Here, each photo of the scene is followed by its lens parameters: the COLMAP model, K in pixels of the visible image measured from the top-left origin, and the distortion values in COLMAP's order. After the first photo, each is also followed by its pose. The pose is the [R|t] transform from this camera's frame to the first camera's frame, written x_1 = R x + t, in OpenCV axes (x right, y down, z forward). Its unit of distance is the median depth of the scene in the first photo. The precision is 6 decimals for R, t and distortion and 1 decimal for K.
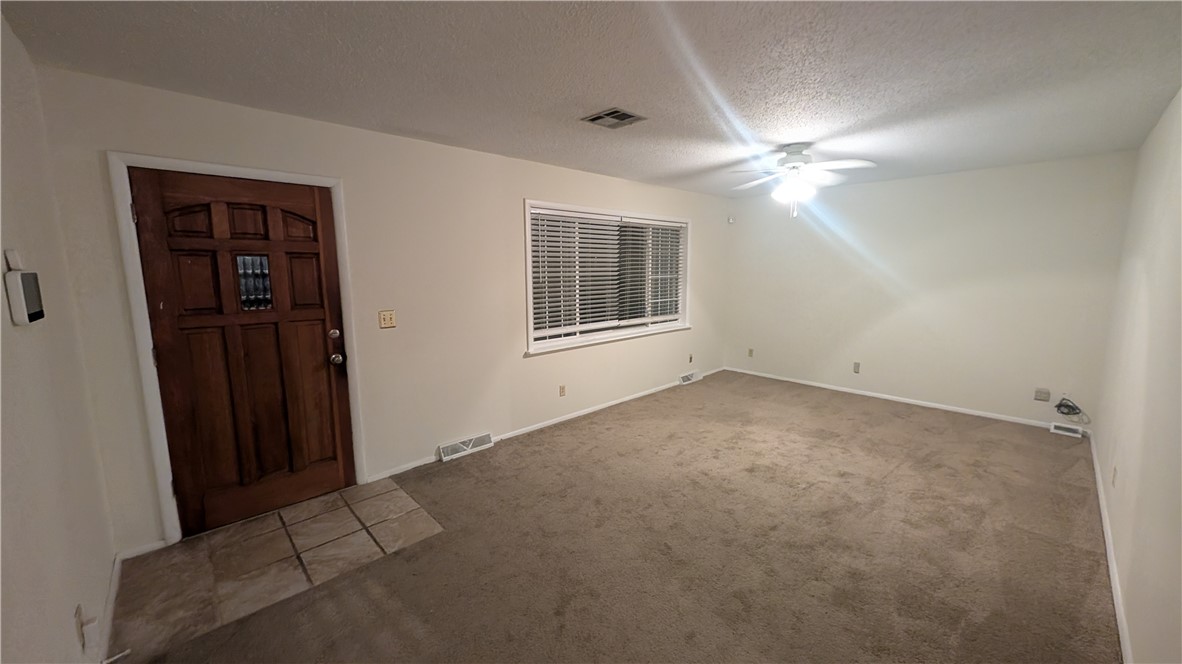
lens RADIAL K [[443.9, 0, 588.3], [0, 443.9, 332.4], [0, 0, 1]] dist [-0.001872, -0.000109]
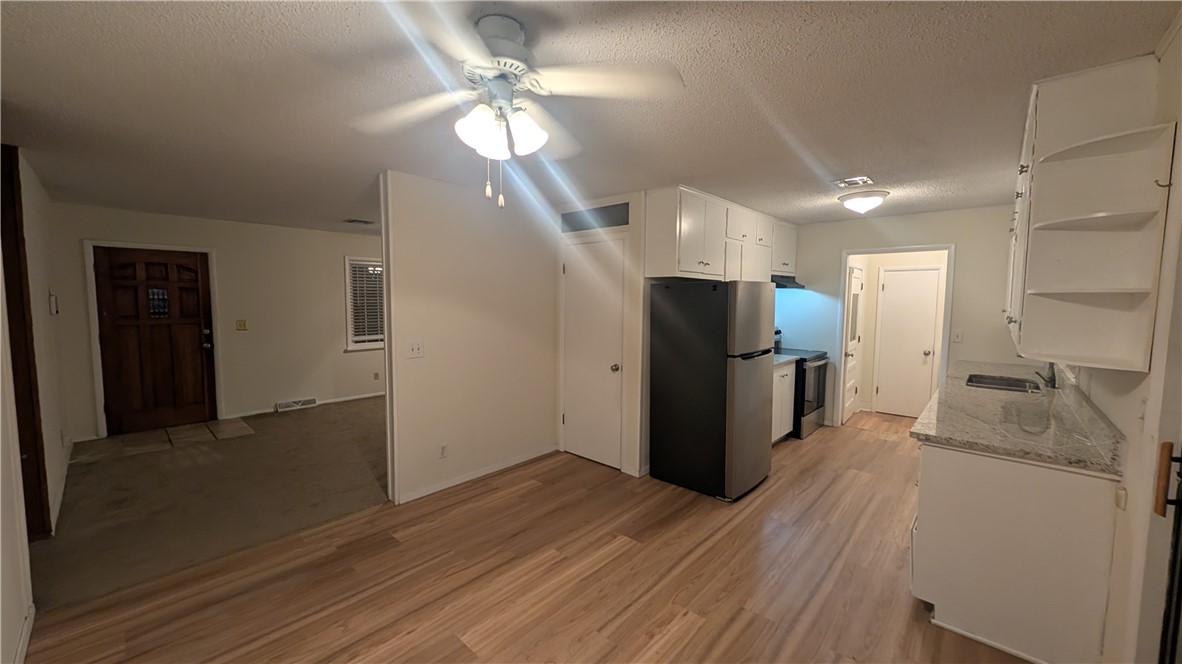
lens RADIAL K [[443.9, 0, 589.6], [0, 443.9, 331.9], [0, 0, 1]] dist [-0.001872, -0.000109]
pose [[0.997962, -0.000698, 0.063802, 0.931721], [0.005566, 0.997081, -0.076148, 0.159550], [-0.063563, 0.076348, 0.995053, -0.958883]]
